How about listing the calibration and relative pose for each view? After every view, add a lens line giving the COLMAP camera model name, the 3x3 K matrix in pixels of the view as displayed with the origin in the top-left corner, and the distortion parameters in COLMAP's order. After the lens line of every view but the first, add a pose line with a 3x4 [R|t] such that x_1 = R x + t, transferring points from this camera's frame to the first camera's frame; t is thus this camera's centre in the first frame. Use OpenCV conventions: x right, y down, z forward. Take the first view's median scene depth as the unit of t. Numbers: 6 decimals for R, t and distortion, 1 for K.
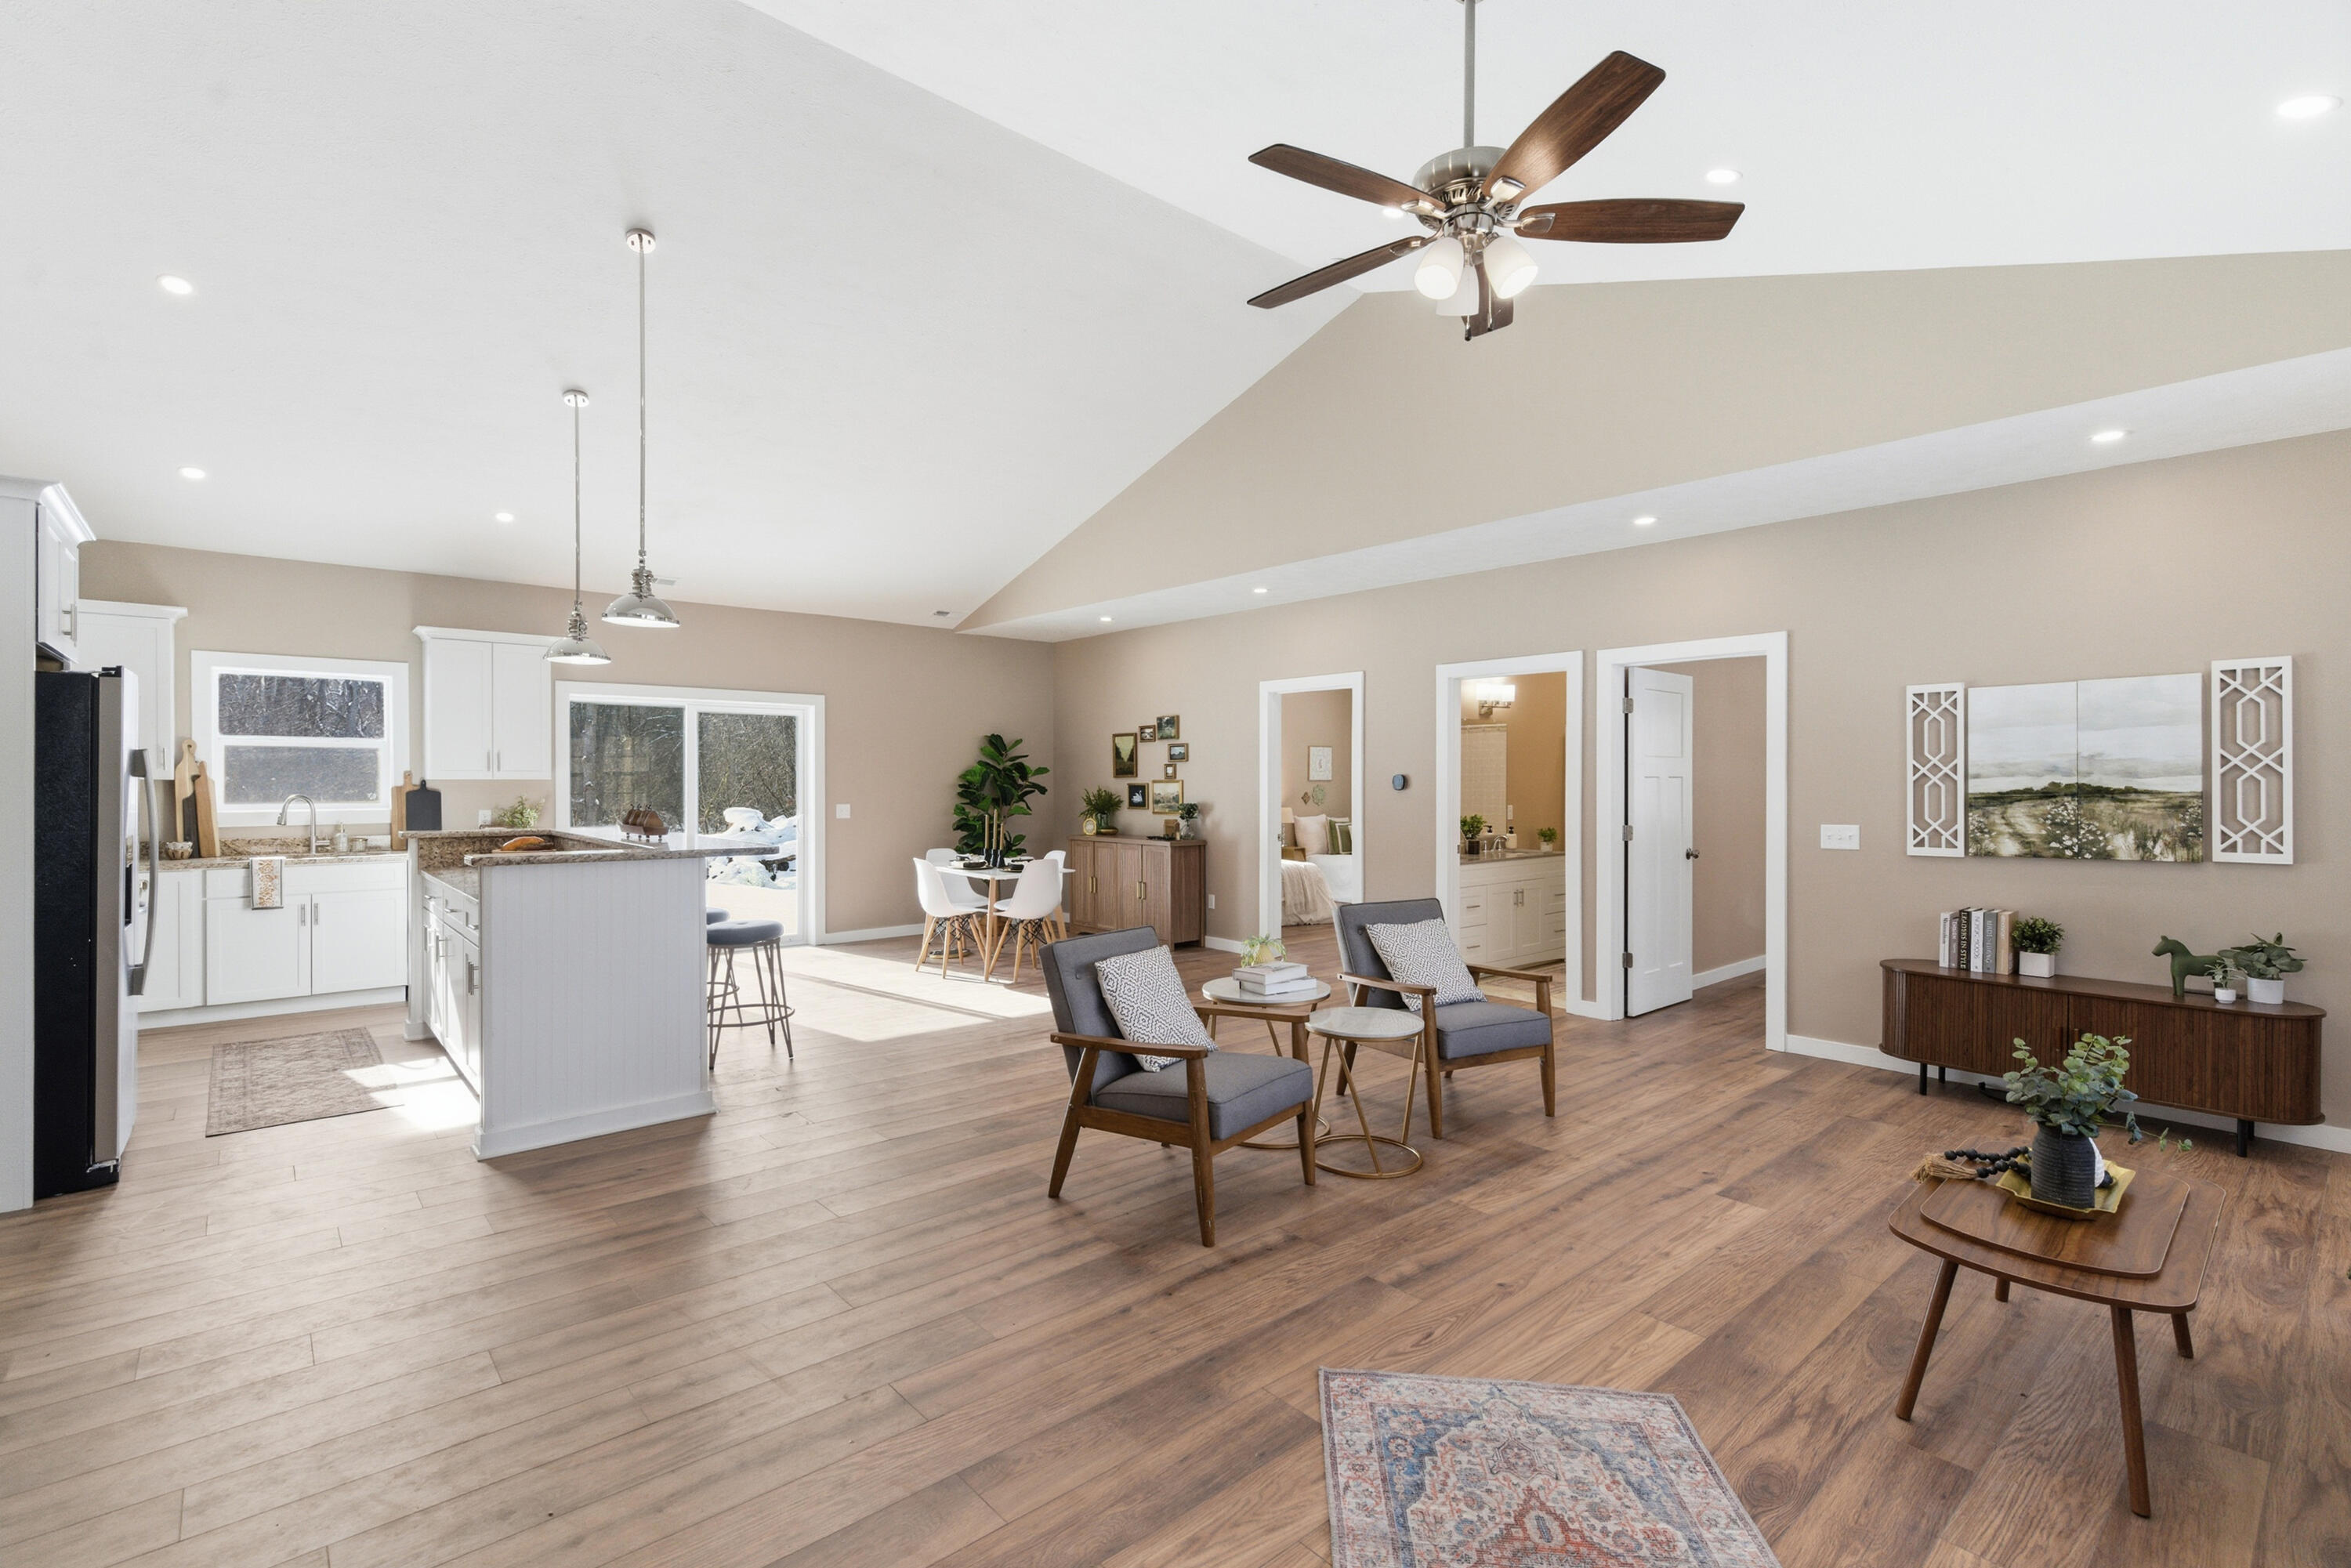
lens RADIAL K [[1076.8, 0, 1181.9], [0, 1076.8, 794.7], [0, 0, 1]] dist [0.004804, -0.001724]
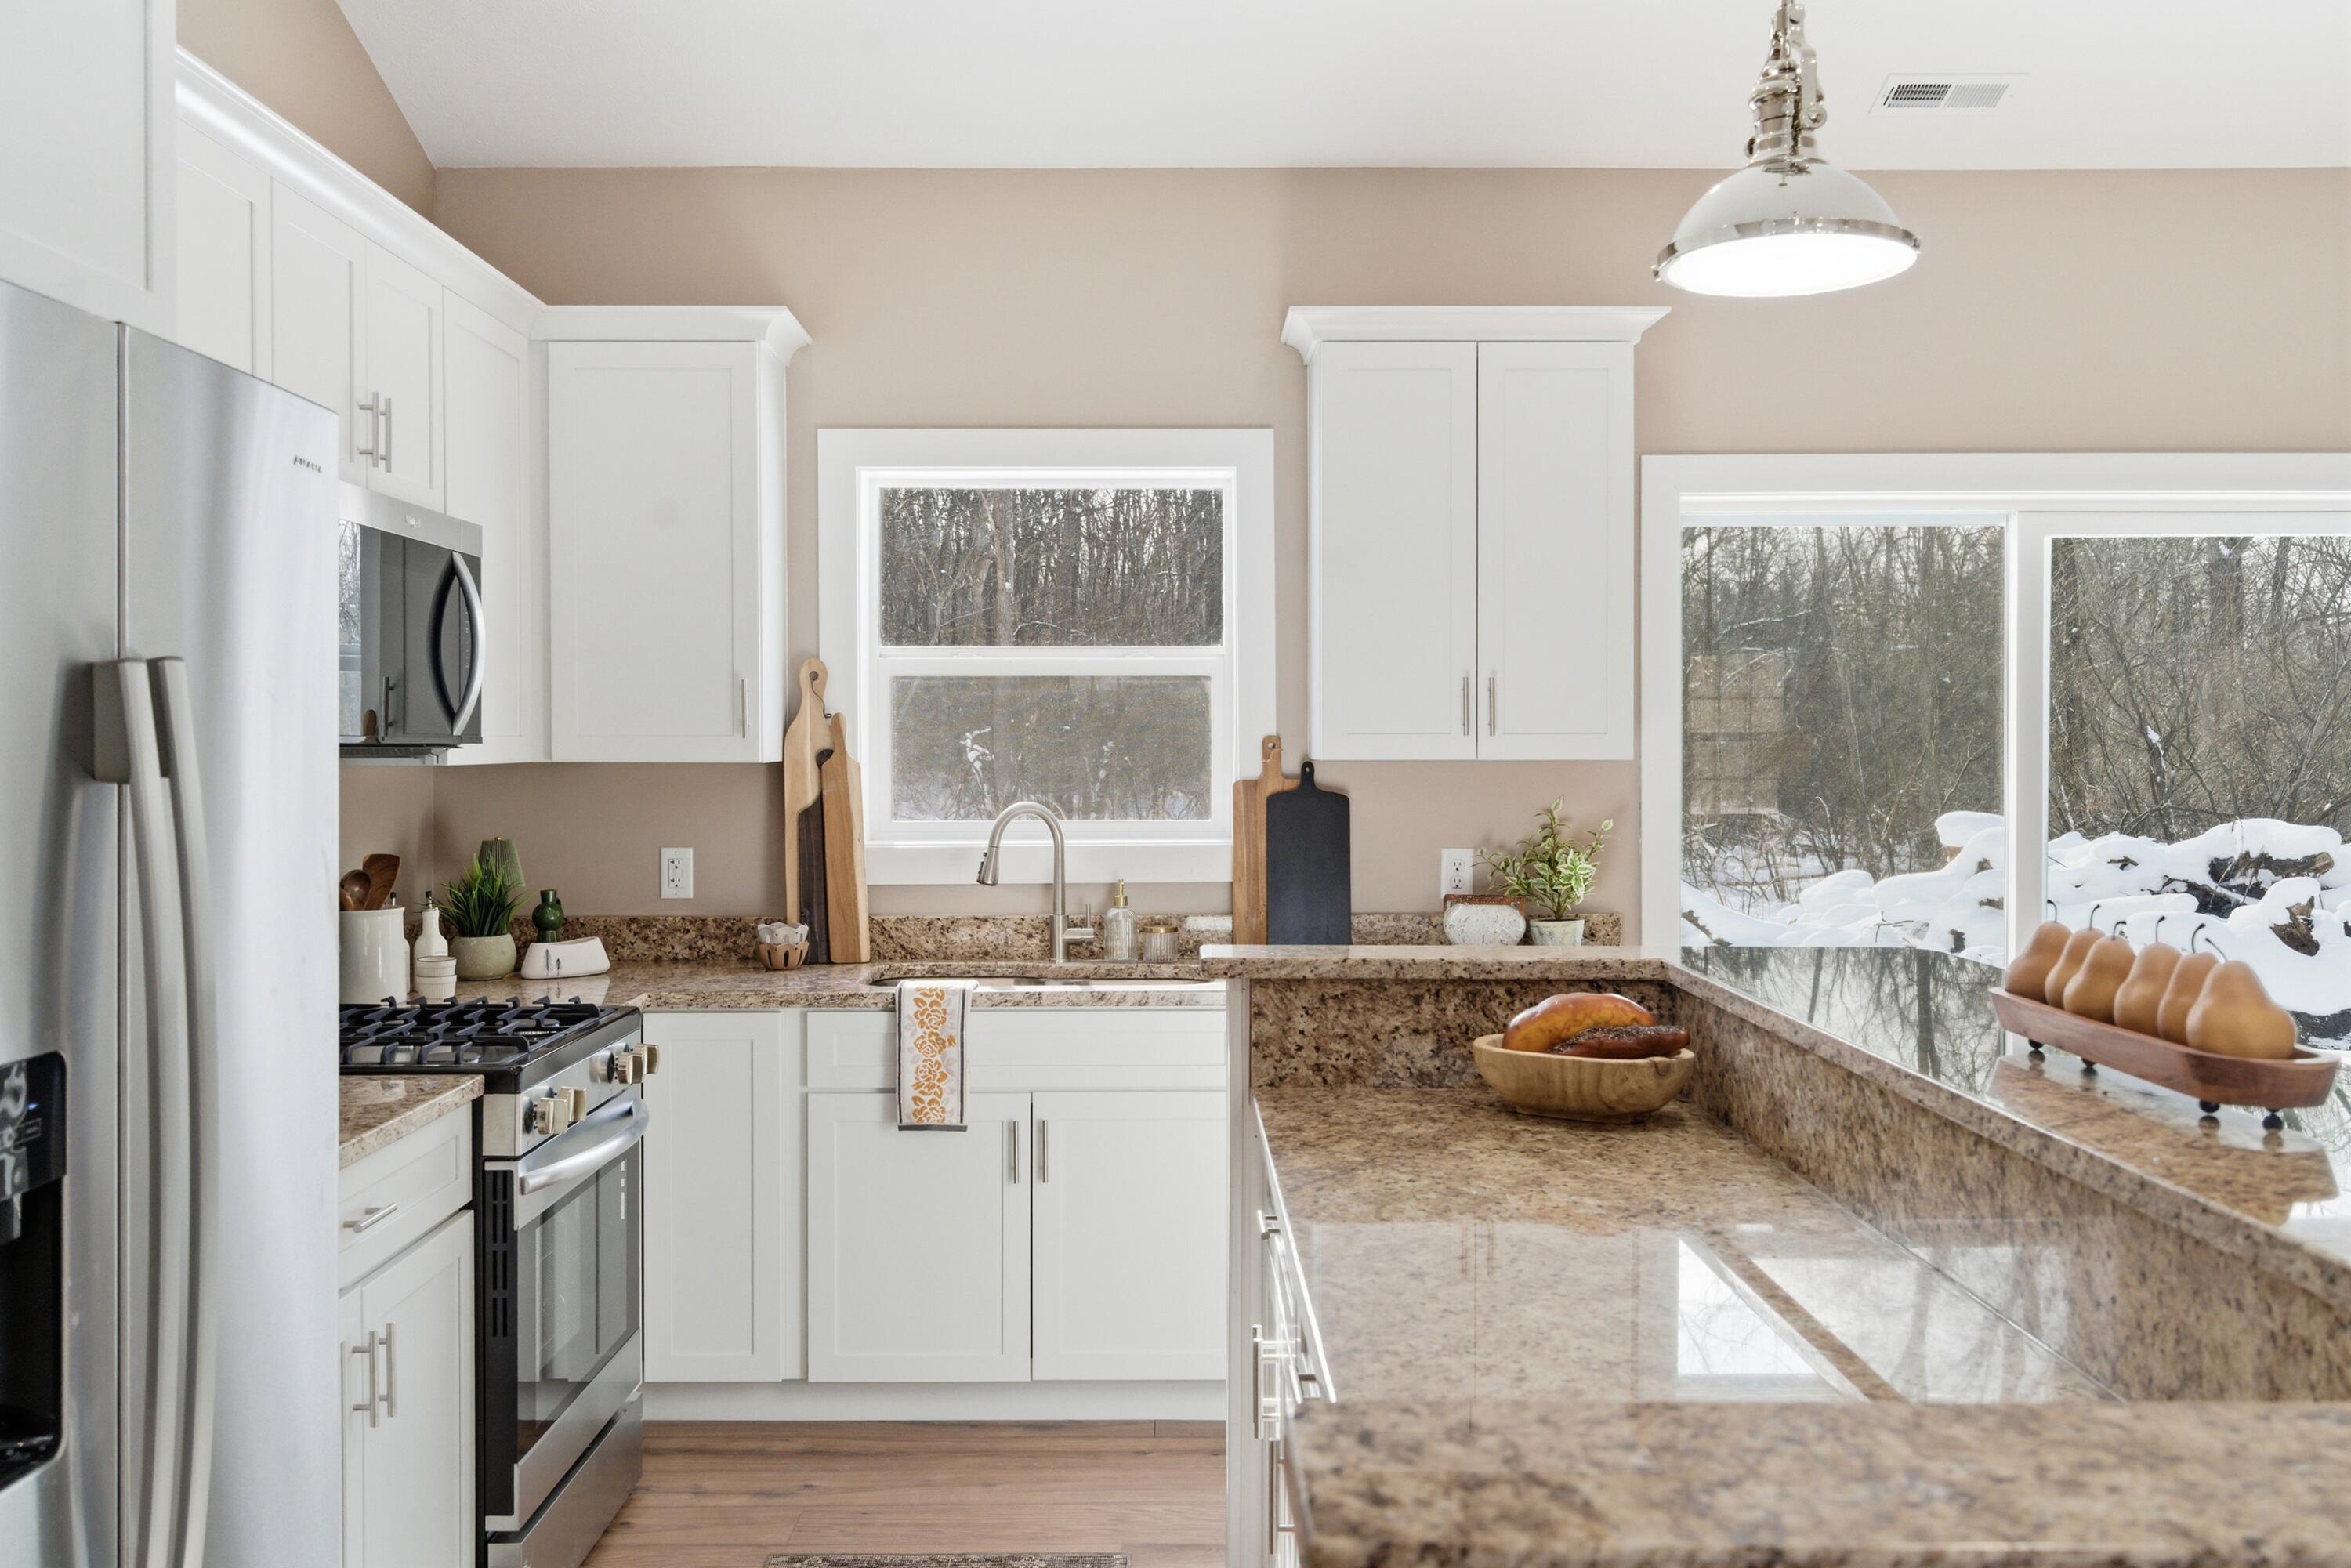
lens RADIAL K [[2175.3, 0, 1152.2], [0, 2175.3, 734.6], [0, 0, 1]] dist [0.007760, 0.000000]
pose [[0.757627, -0.007698, -0.652642, -0.273601], [-0.006547, 0.999790, -0.019393, -0.007936], [0.652655, 0.018966, 0.757418, 0.421419]]
